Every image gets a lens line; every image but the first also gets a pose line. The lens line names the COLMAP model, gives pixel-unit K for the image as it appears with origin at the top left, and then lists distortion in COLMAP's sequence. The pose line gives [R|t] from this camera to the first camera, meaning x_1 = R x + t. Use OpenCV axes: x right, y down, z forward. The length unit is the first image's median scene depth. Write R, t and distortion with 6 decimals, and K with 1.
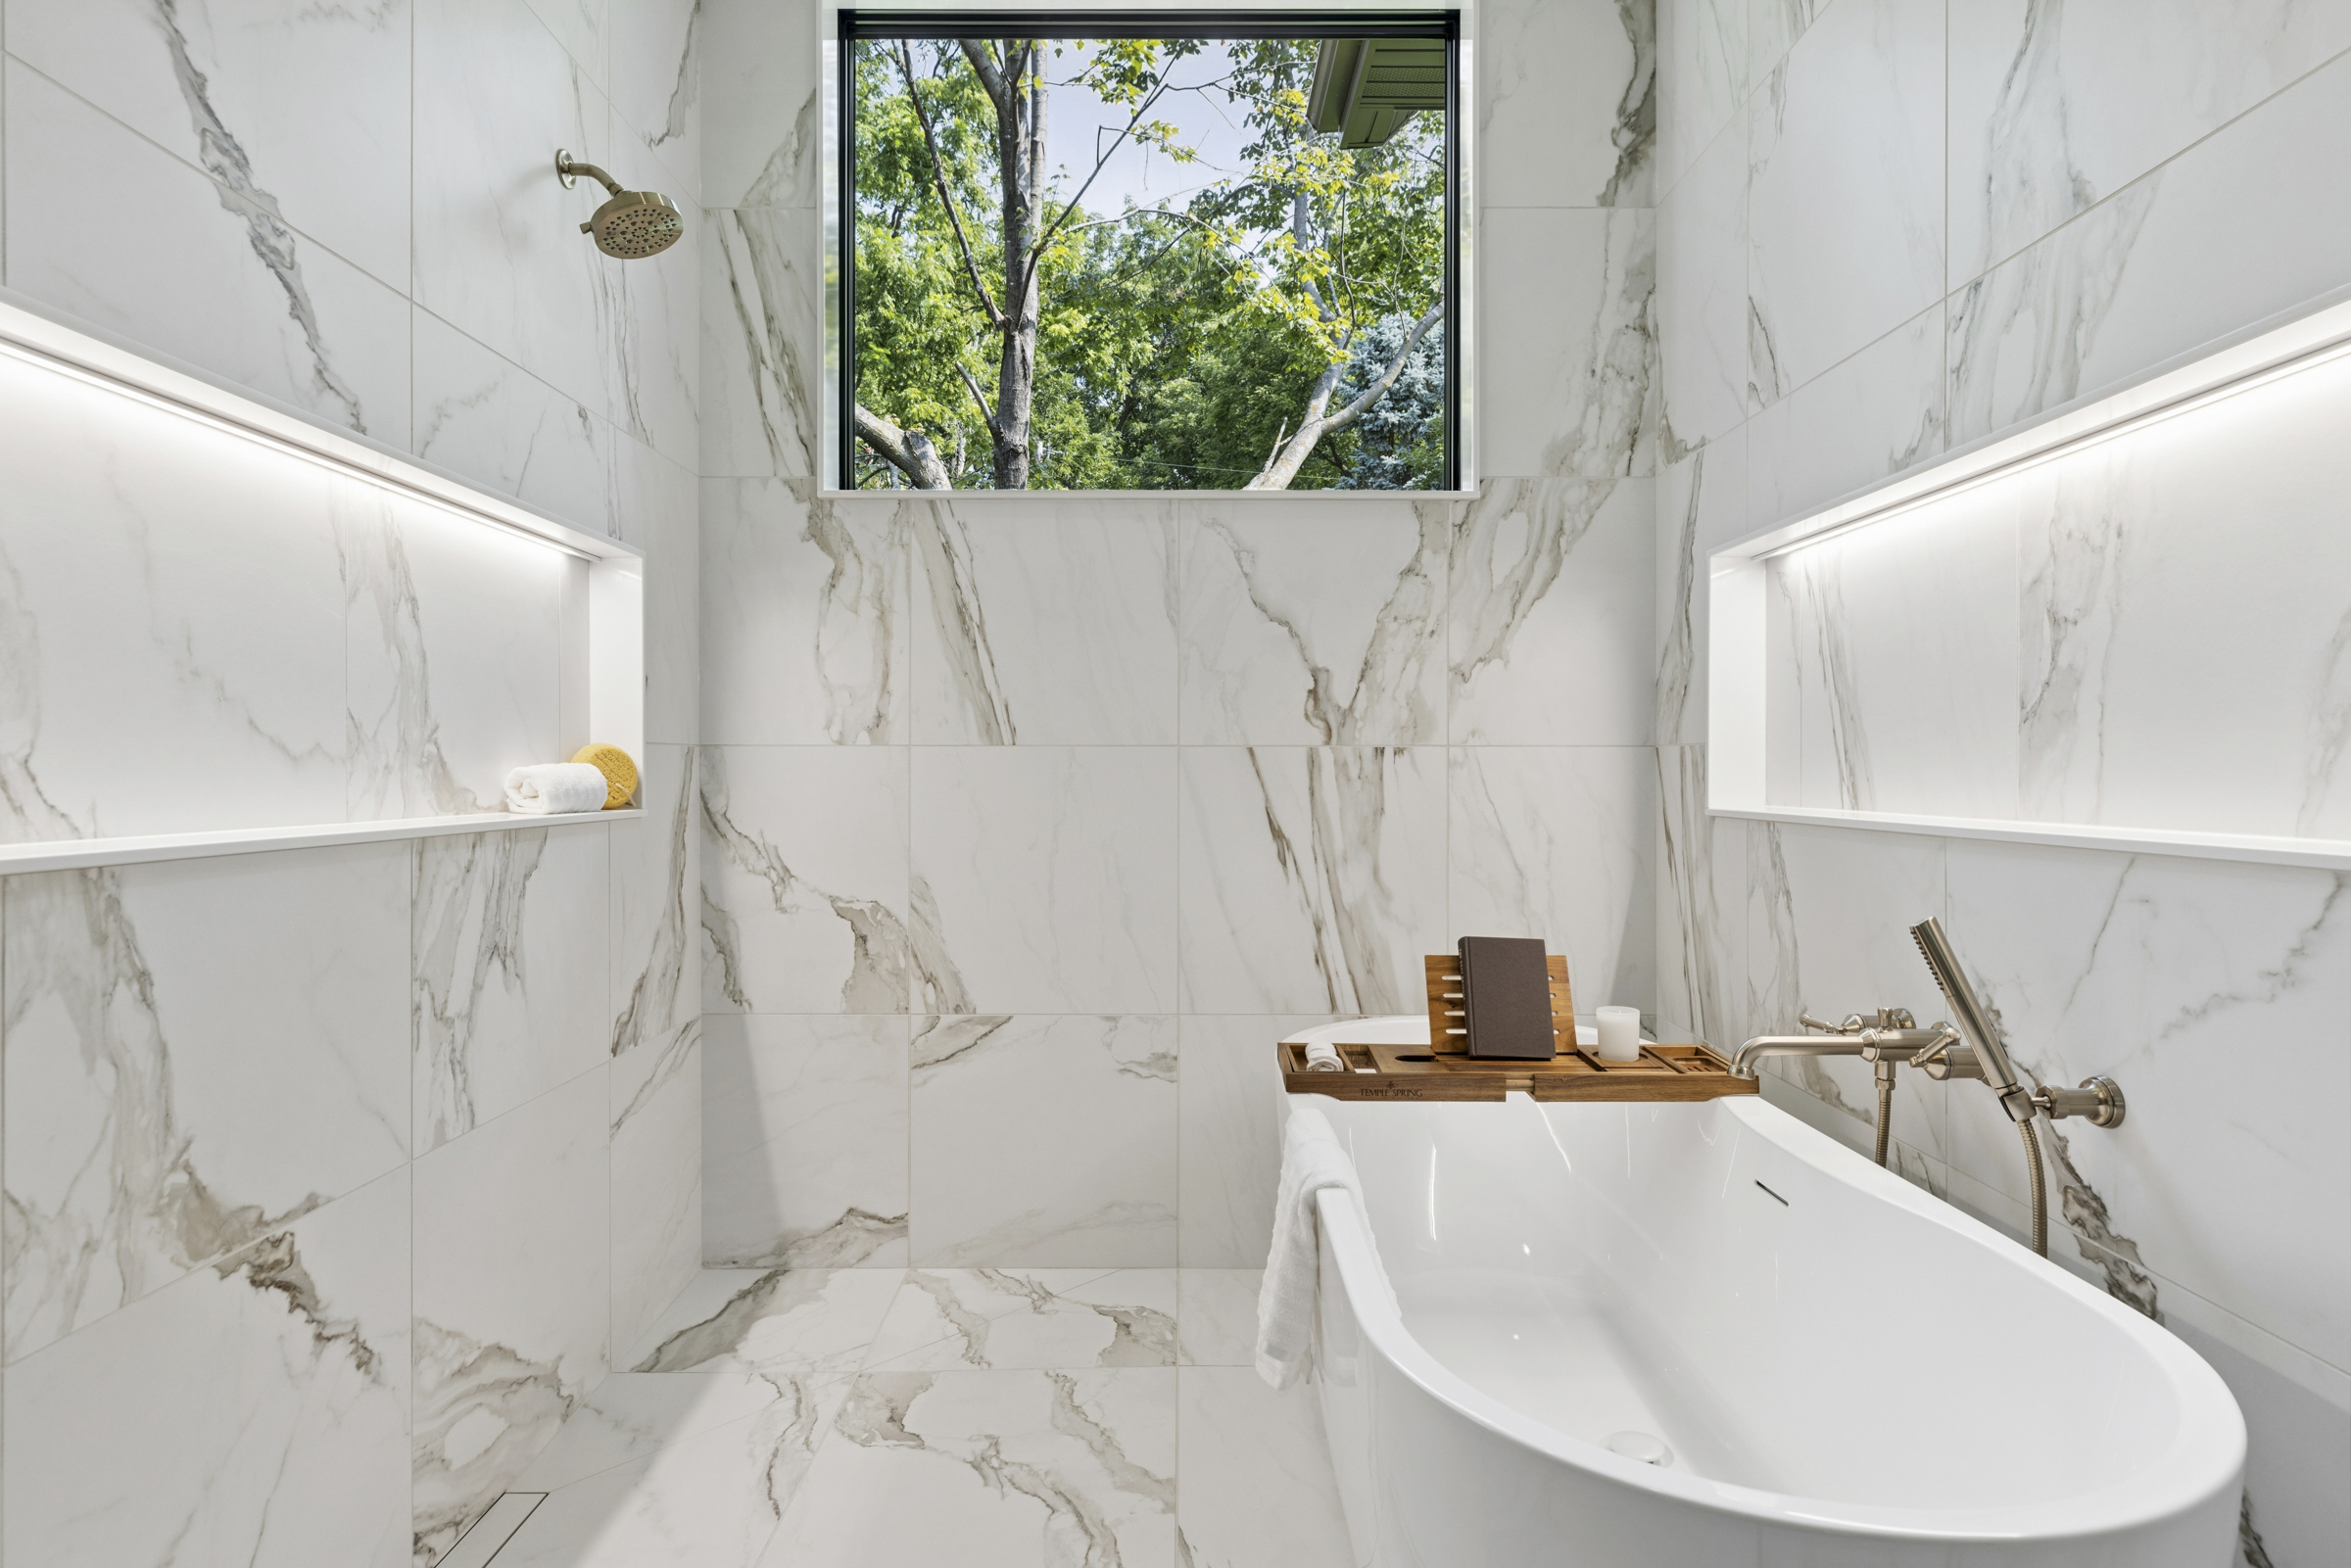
lens RADIAL K [[1275.3, 0, 1145.2], [0, 1275.3, 738.8], [0, 0, 1]] dist [0.016860, -0.000224]
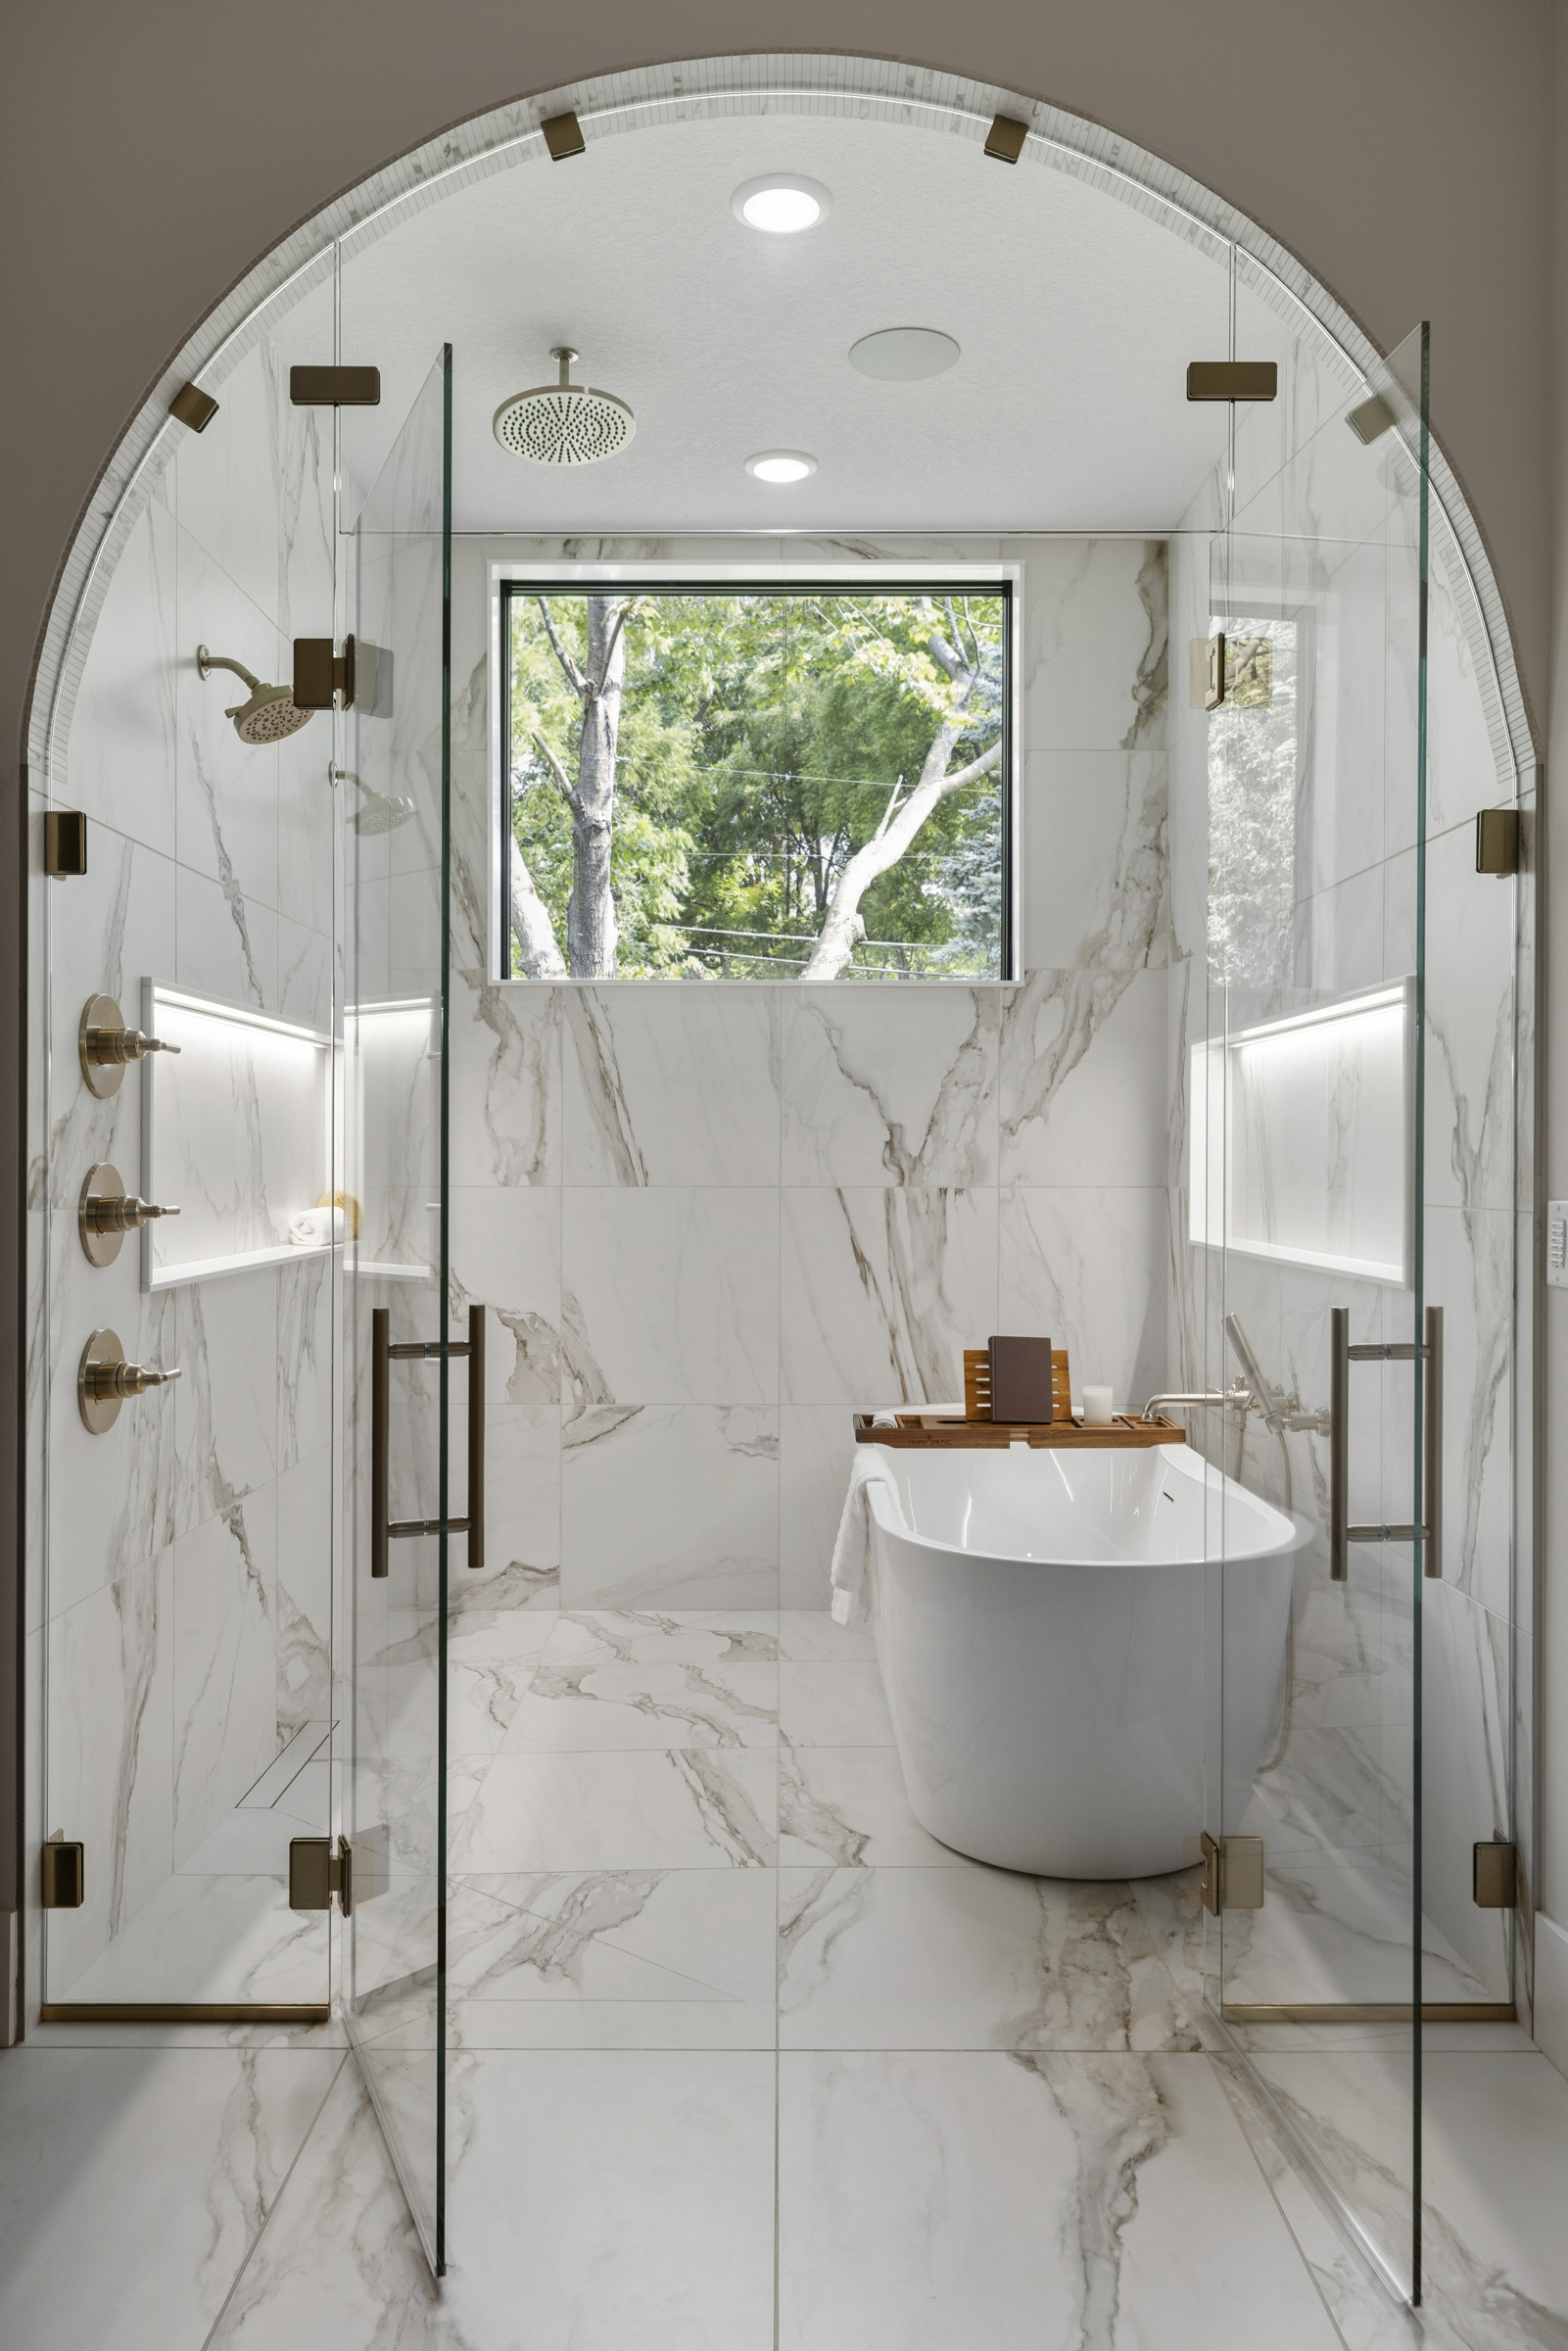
lens RADIAL K [[1650.8, 0, 752.8], [0, 1650.8, 1155.8], [0, 0, 1]] dist [0.007587, -0.000503]
pose [[0.999925, 0.001325, 0.012188, -0.019536], [-0.001566, 0.999803, 0.019764, -0.055831], [-0.012160, -0.019782, 0.999730, -0.590837]]
